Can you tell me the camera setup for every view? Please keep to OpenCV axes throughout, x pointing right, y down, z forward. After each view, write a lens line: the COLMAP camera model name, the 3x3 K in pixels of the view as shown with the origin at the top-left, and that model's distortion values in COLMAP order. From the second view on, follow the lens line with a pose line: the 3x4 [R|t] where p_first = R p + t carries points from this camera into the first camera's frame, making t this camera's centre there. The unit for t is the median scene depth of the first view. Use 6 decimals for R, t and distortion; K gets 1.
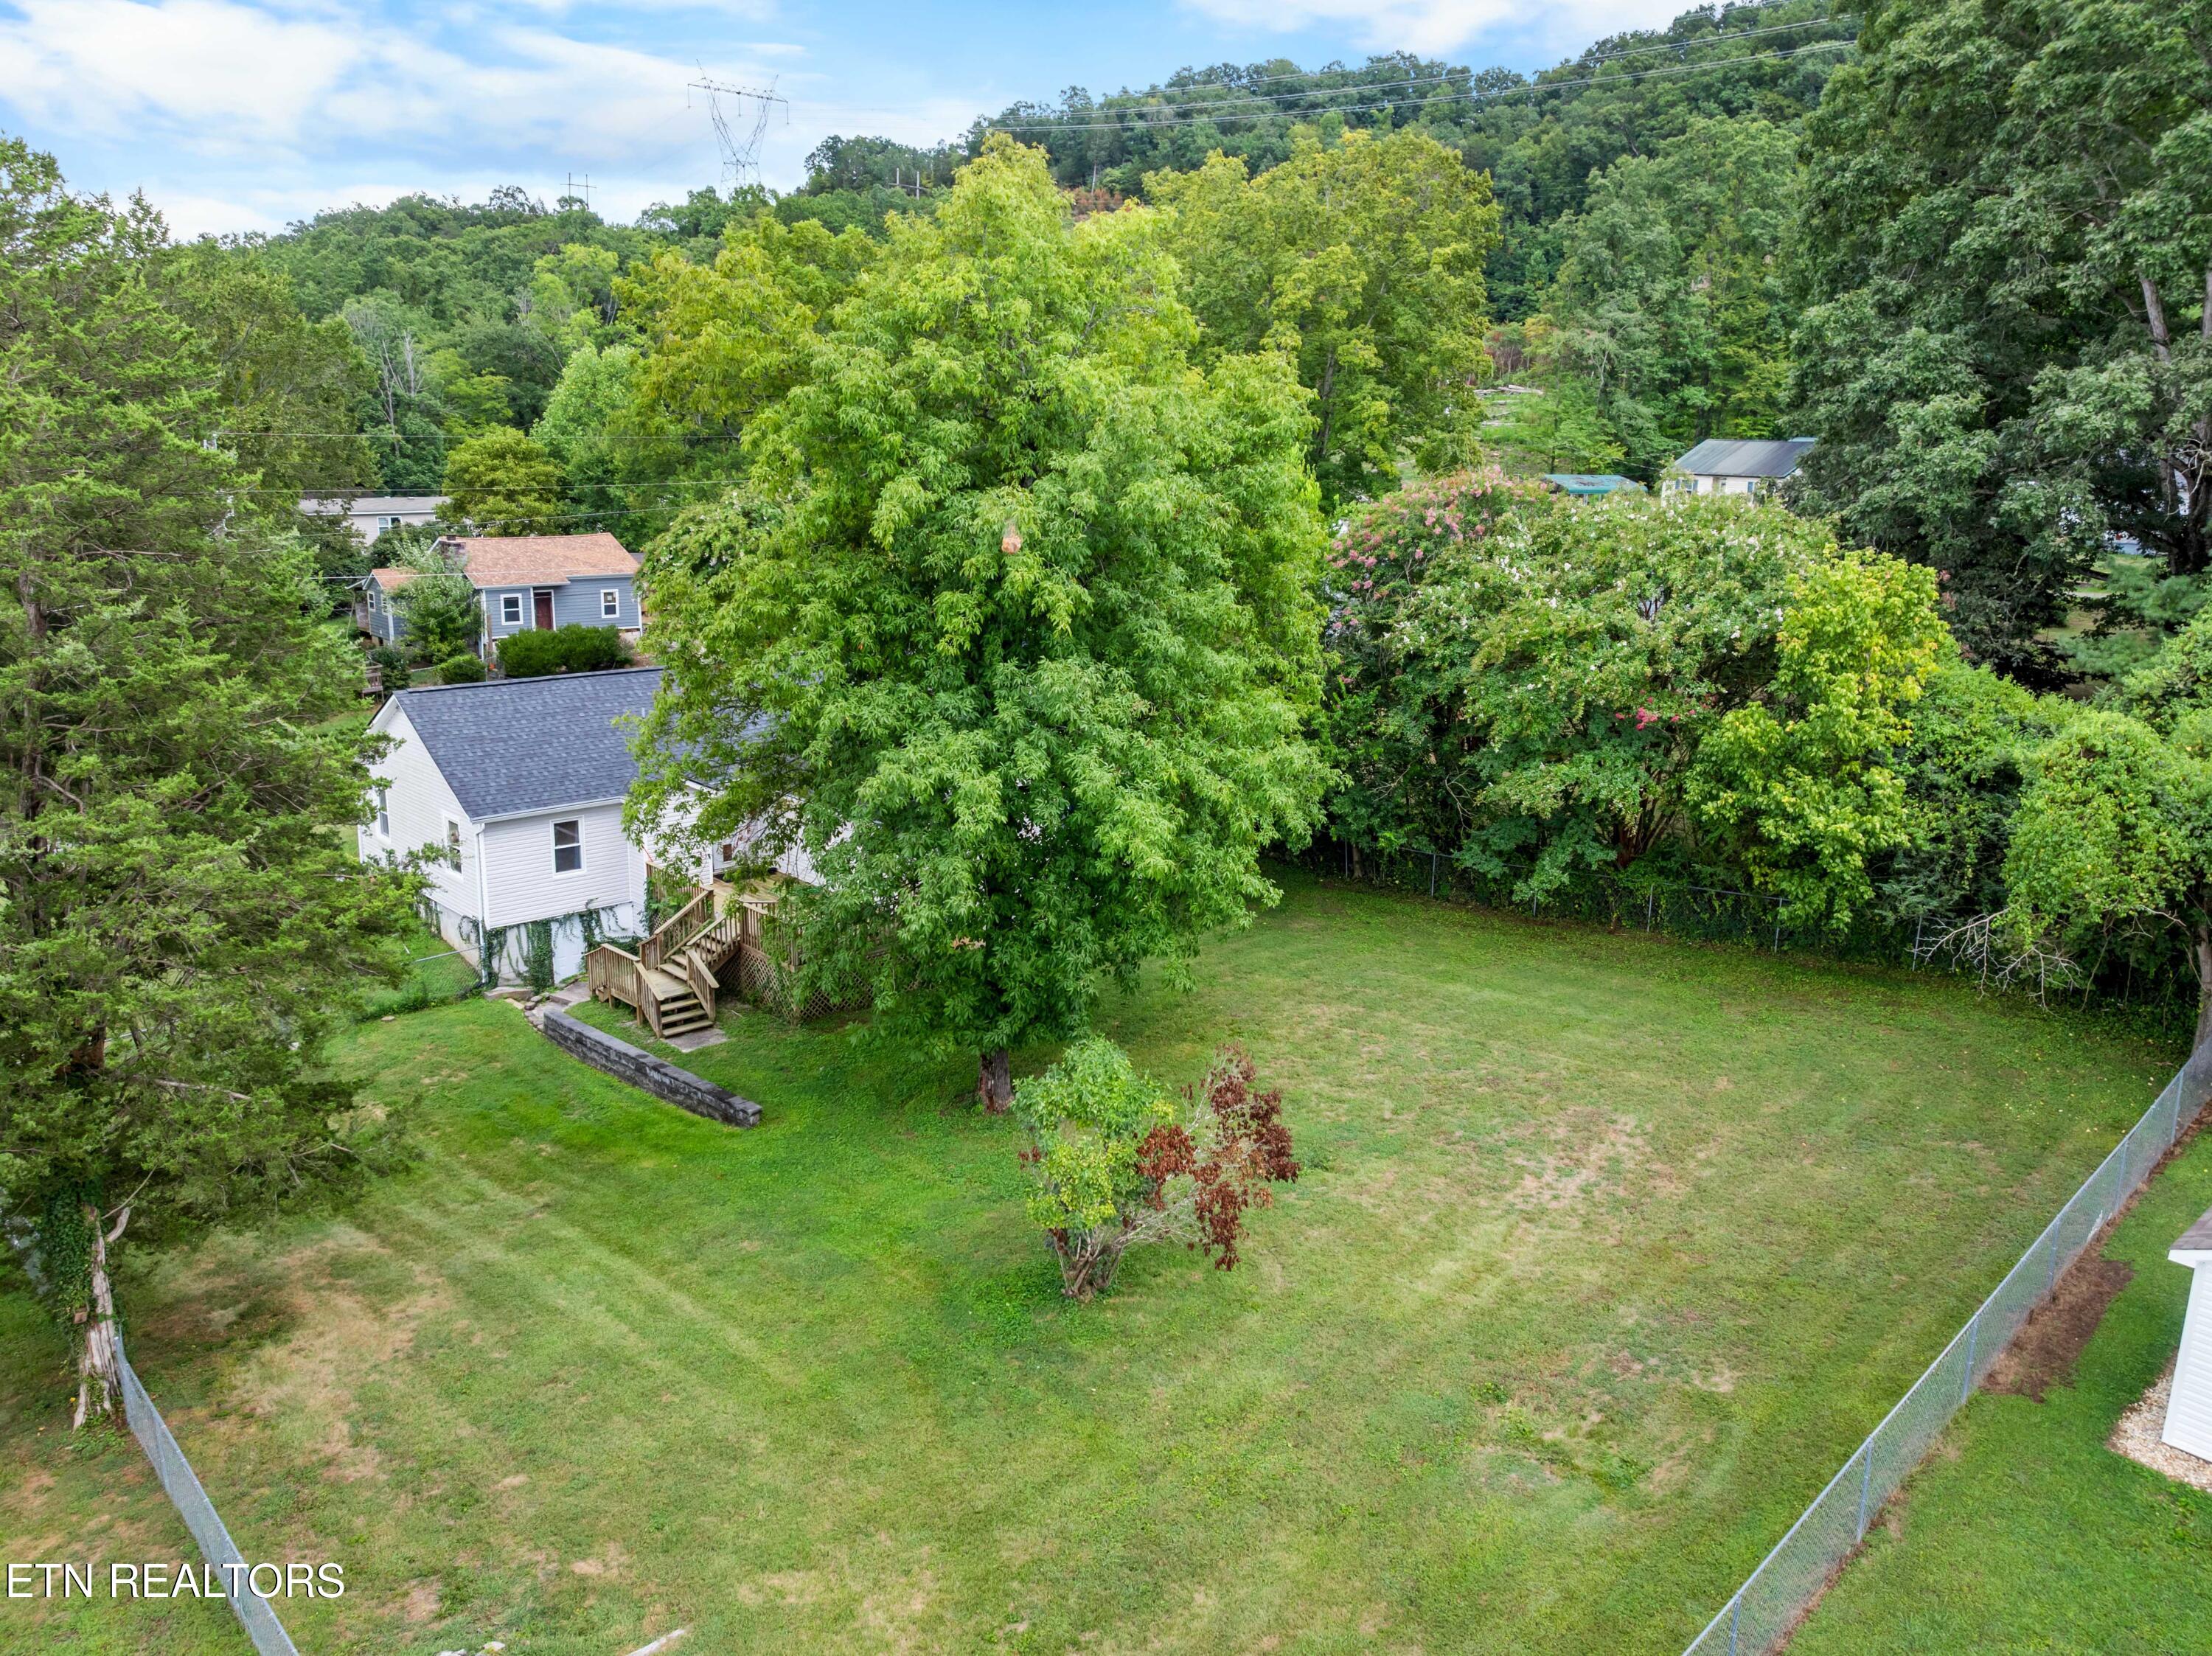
lens RADIAL K [[1535.7, 0, 1106.0], [0, 1535.7, 828.0], [0, 0, 1]] dist [-0.058246, 0.032859]
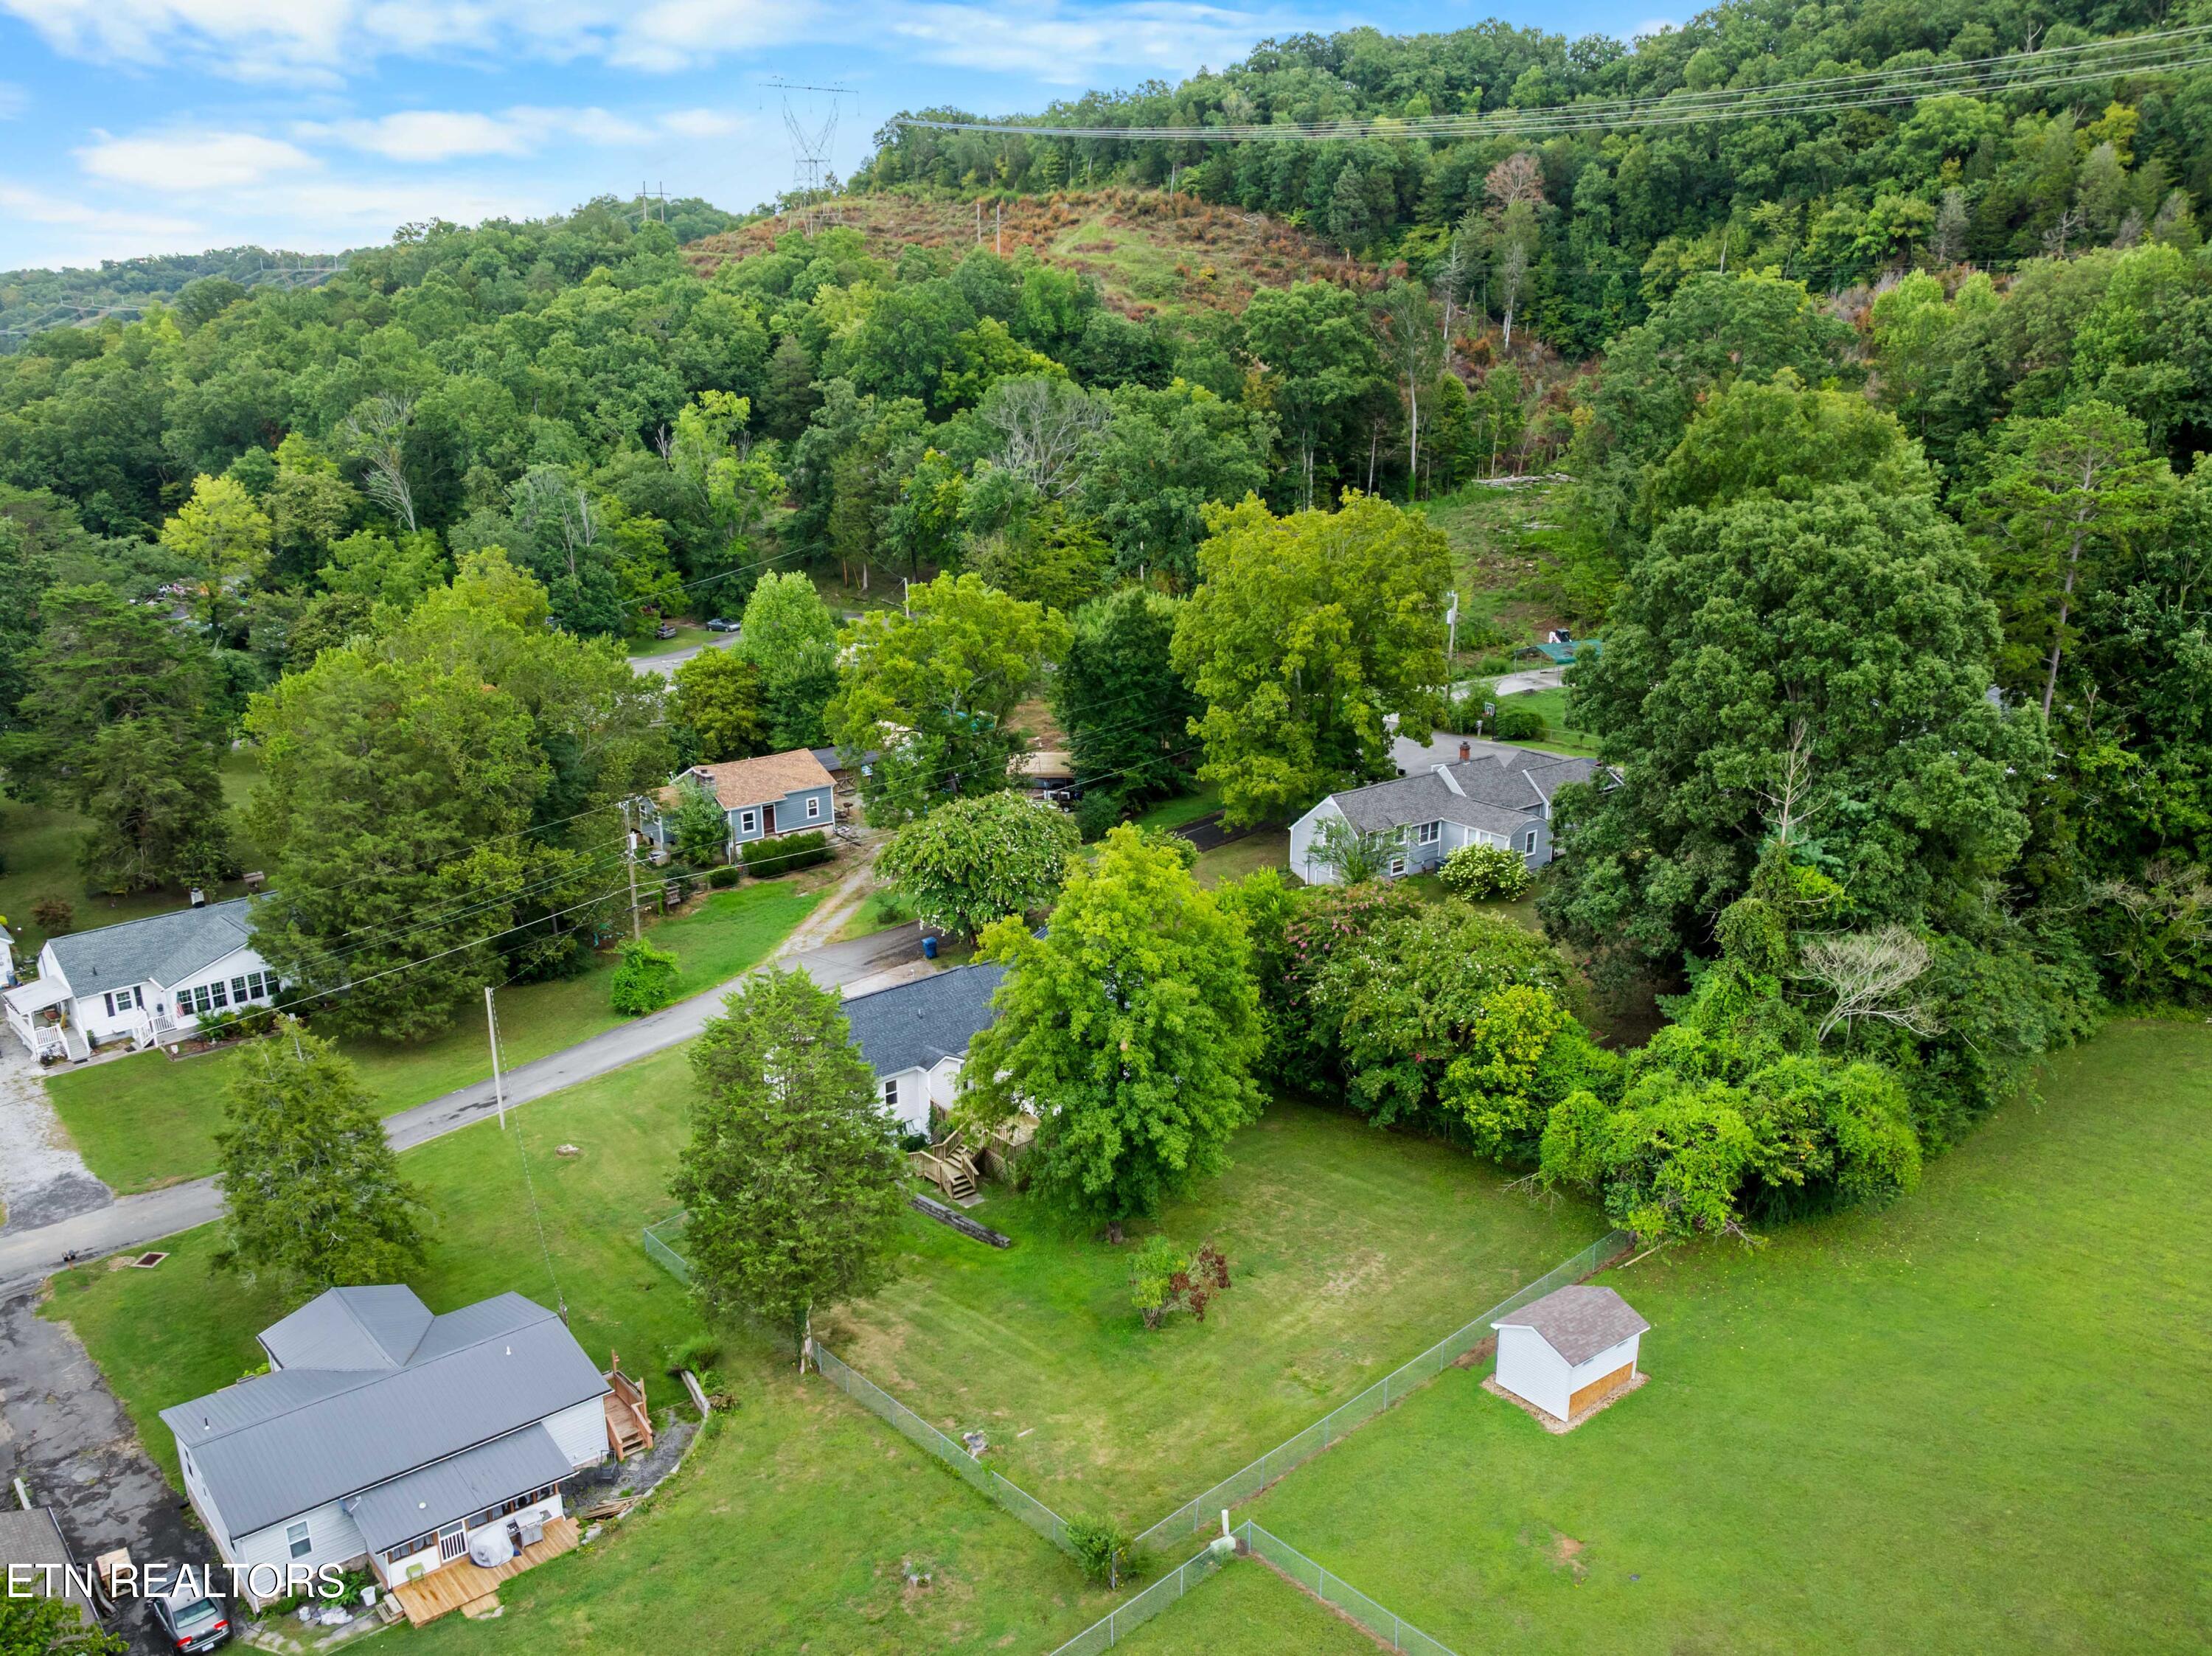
lens RADIAL K [[1579.2, 0, 1108.9], [0, 1579.2, 950.9], [0, 0, 1]] dist [-0.007381, -0.046038]
pose [[0.998679, -0.002634, -0.051320, 0.036395], [0.007208, 0.995993, 0.089138, -0.411594], [0.050880, -0.089390, 0.994696, -1.167451]]
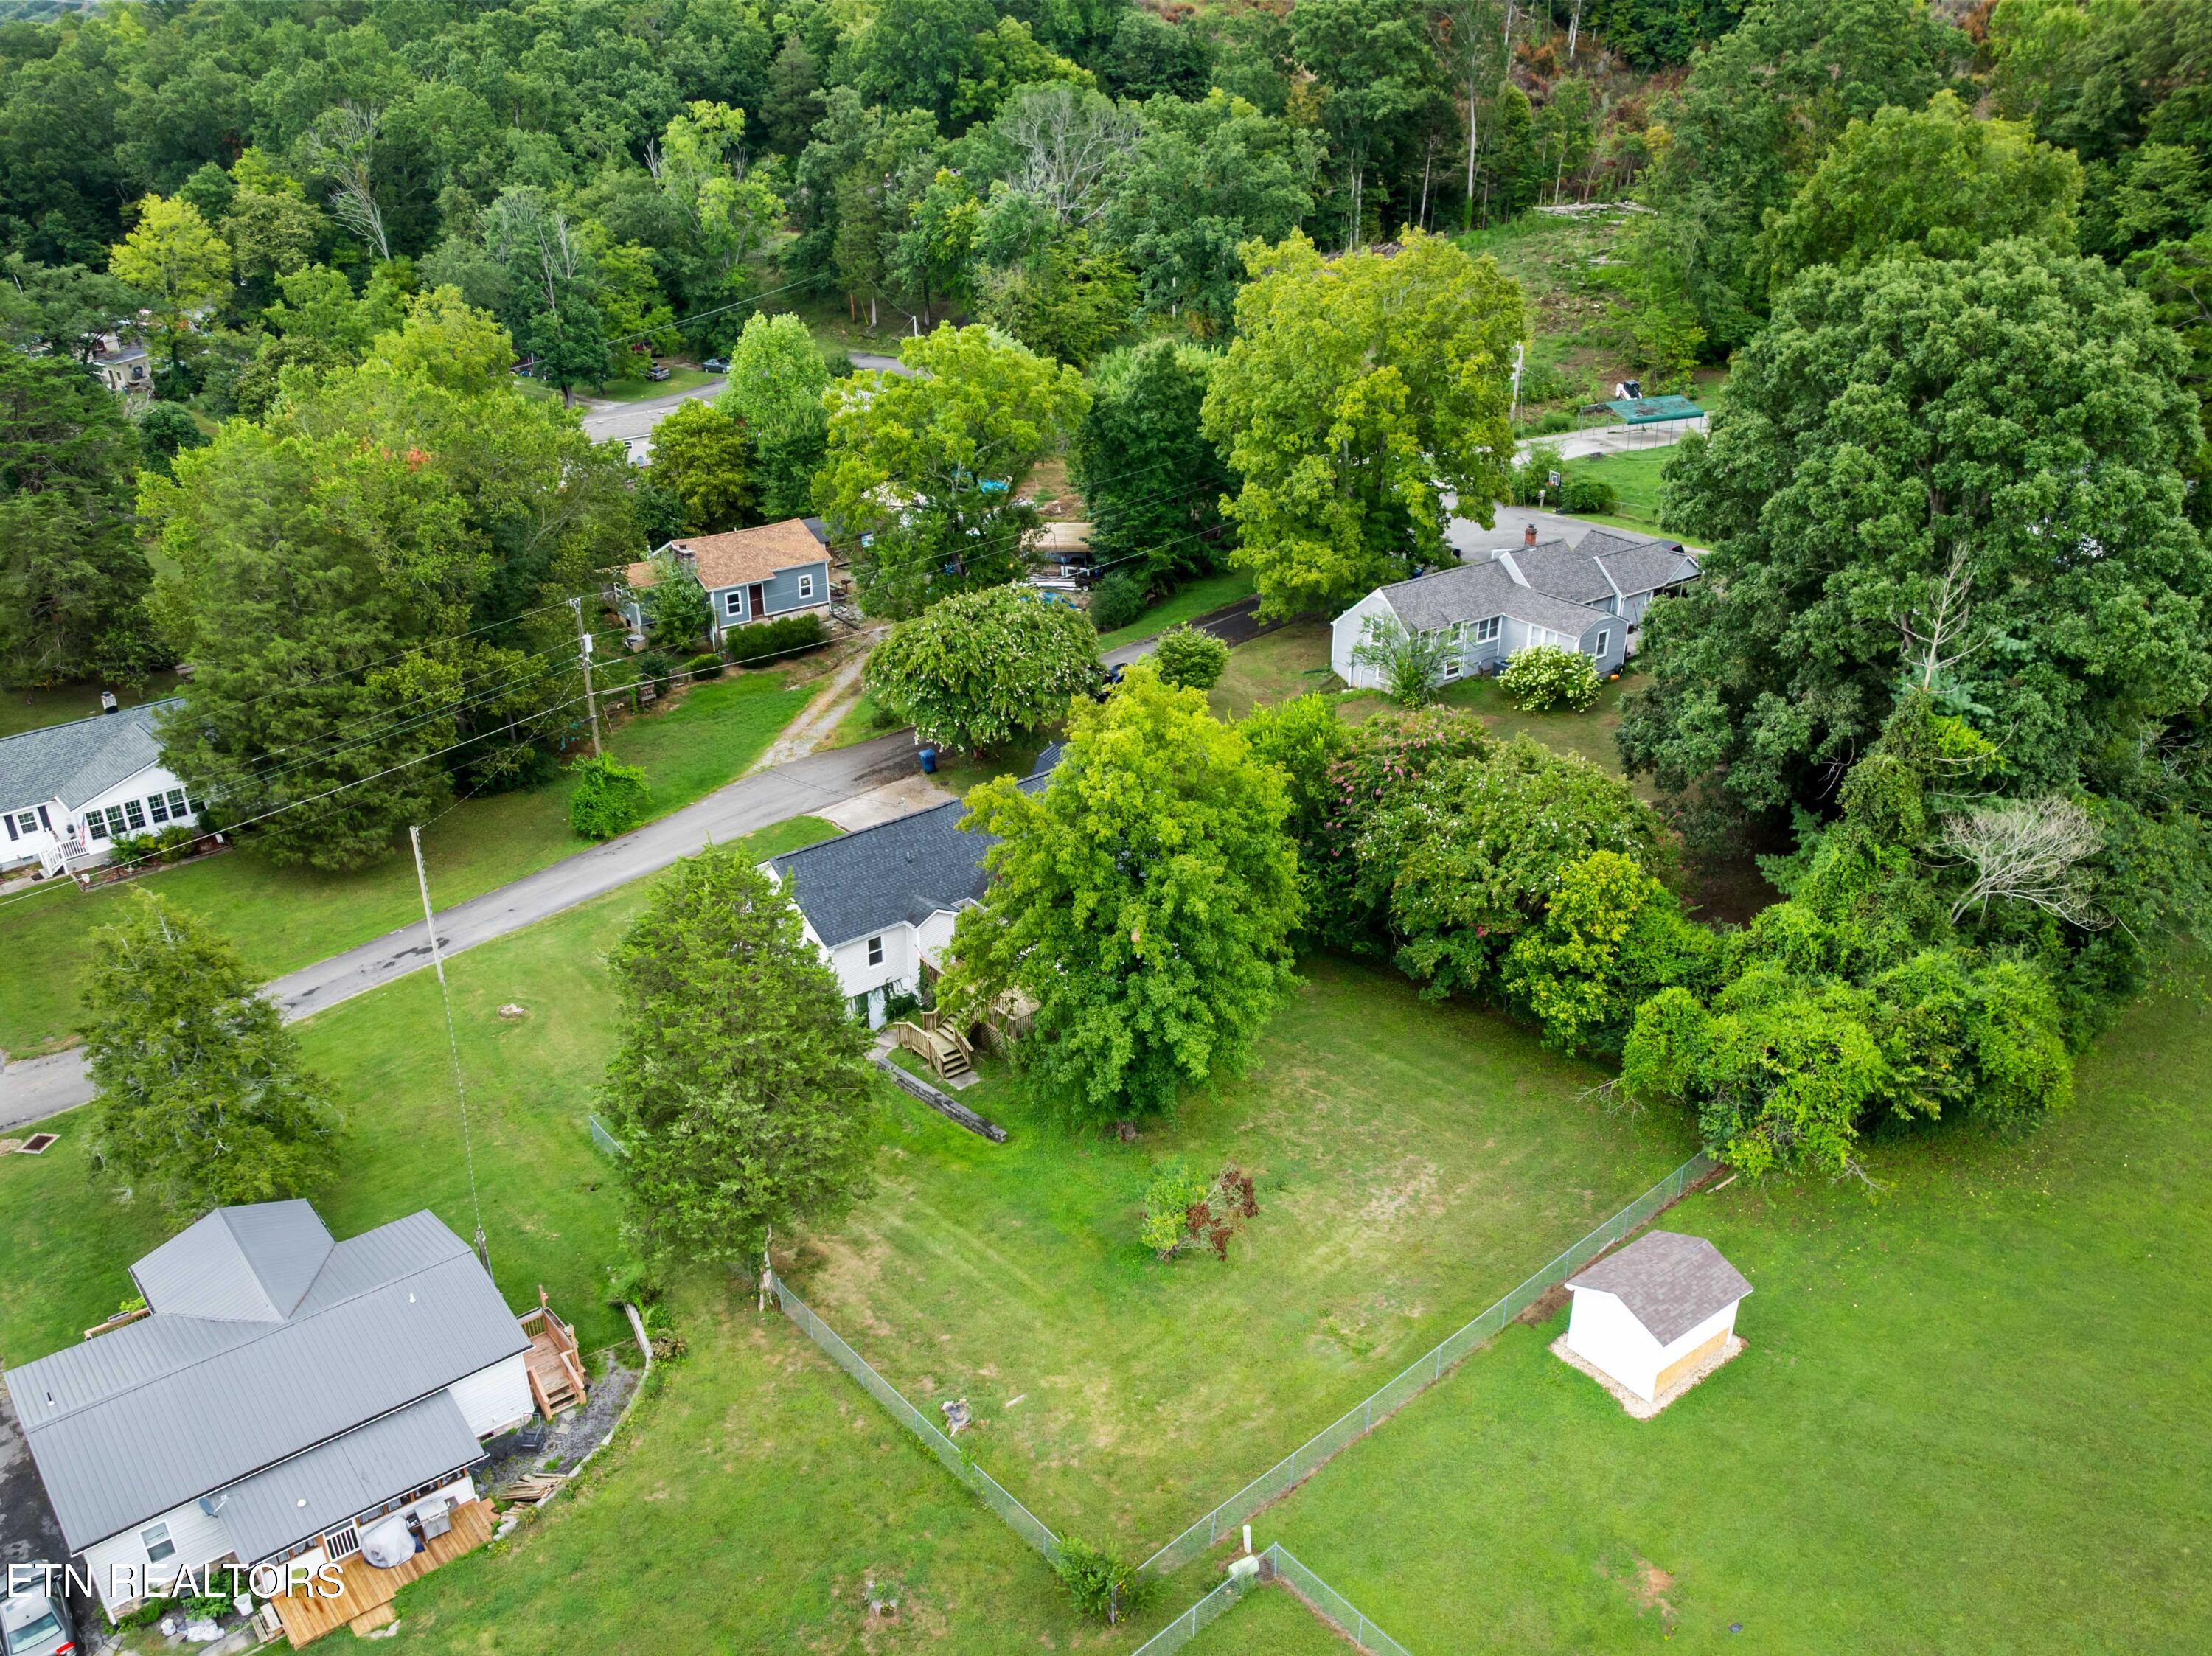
lens RADIAL K [[1582.8, 0, 1133.1], [0, 1582.8, 898.4], [0, 0, 1]] dist [-0.031601, -0.001564]
pose [[0.998464, 0.012220, -0.054038, 0.039376], [-0.000181, 0.976085, 0.217389, -0.511992], [0.055402, -0.217045, 0.974588, -0.839043]]
